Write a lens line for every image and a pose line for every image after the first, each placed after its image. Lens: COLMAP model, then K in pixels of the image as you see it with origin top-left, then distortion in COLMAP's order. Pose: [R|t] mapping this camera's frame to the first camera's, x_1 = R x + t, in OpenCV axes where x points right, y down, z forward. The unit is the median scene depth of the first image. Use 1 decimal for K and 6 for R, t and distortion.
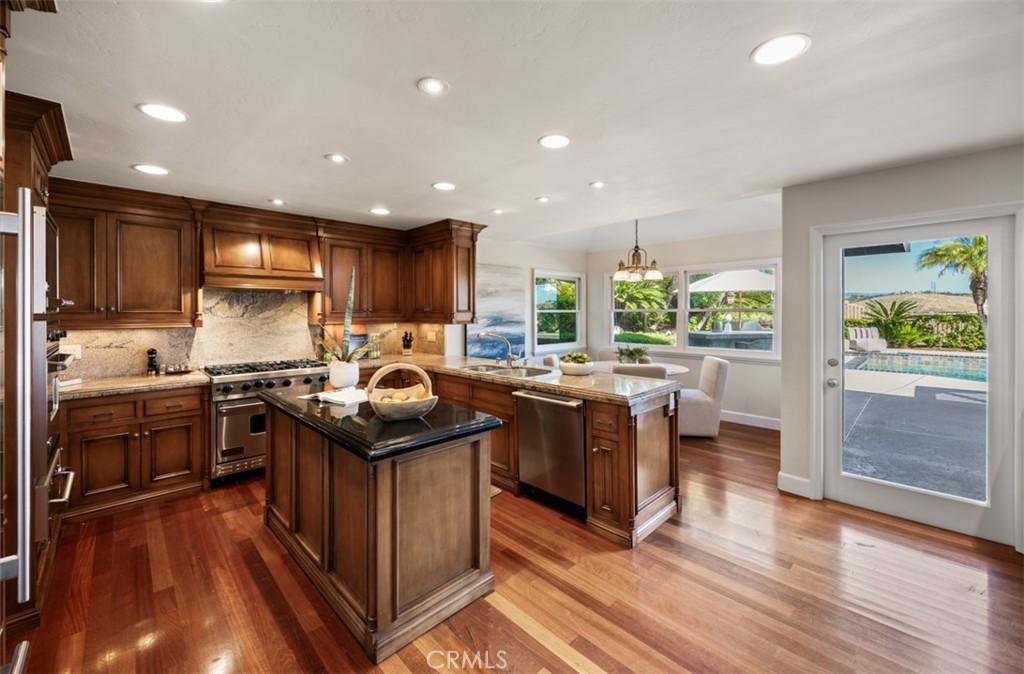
lens RADIAL K [[413.3, 0, 516.6], [0, 413.3, 311.1], [0, 0, 1]] dist [-0.001822, -0.000132]
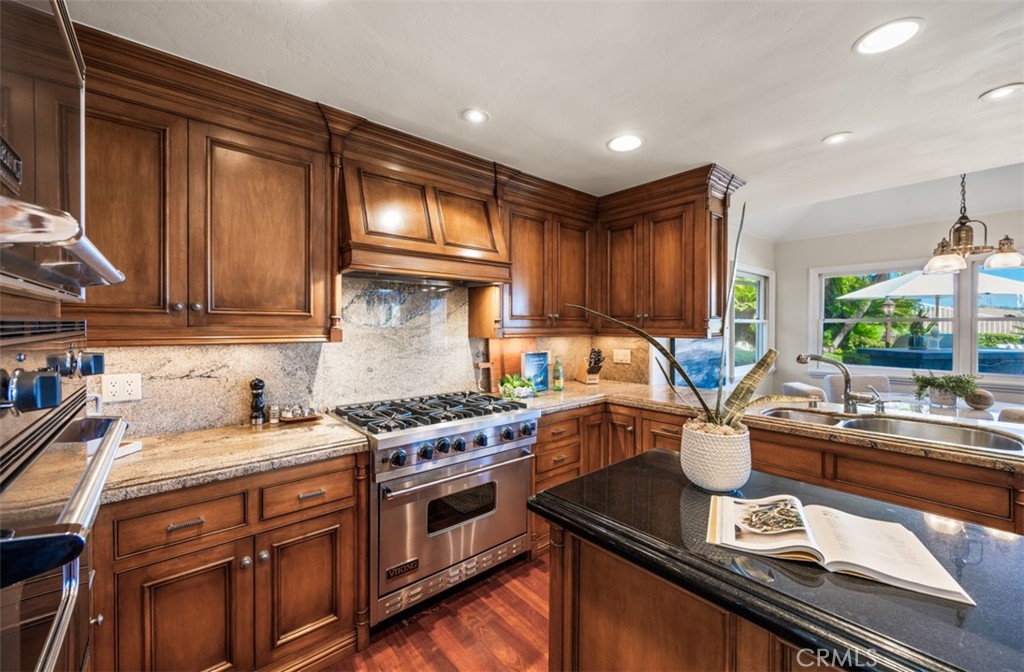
lens RADIAL K [[401.8, 0, 512.4], [0, 401.8, 325.2], [0, 0, 1]] dist [-0.001675, -0.000227]
pose [[0.998007, 0.002450, -0.063060, -0.506448], [-0.002453, 0.999997, 0.000029, 0.015977], [0.063060, 0.000126, 0.998010, 0.476790]]
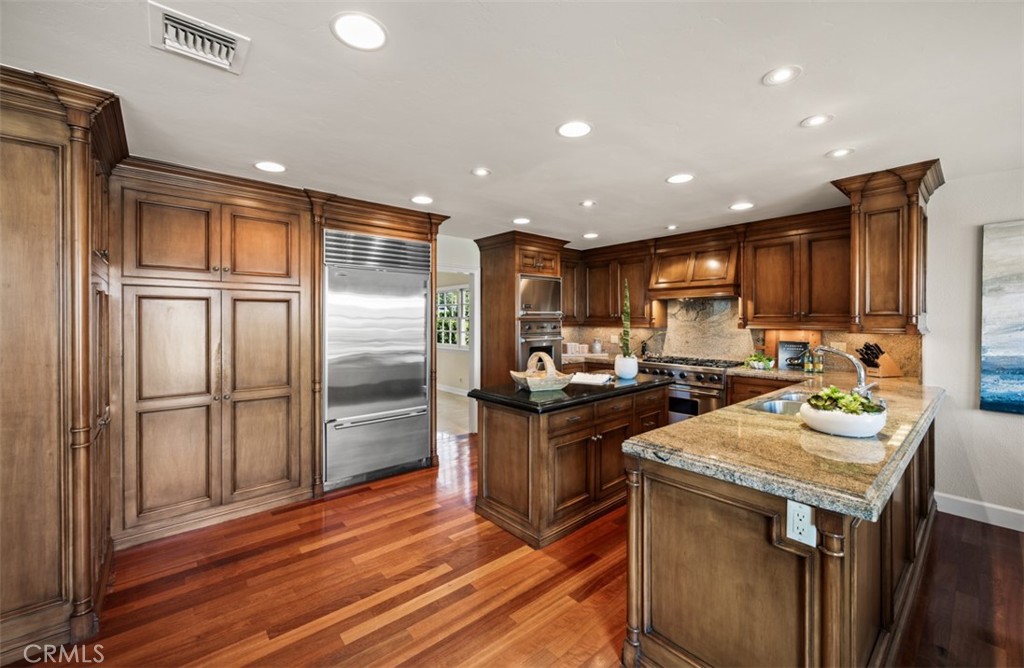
lens RADIAL K [[401.8, 0, 512.4], [0, 401.8, 323.2], [0, 0, 1]] dist [-0.001675, -0.000227]
pose [[-0.060346, 0.010740, -0.998120, 0.663536], [0.001123, 0.999942, 0.010692, 0.009301], [0.998177, -0.000476, -0.060354, 0.610159]]
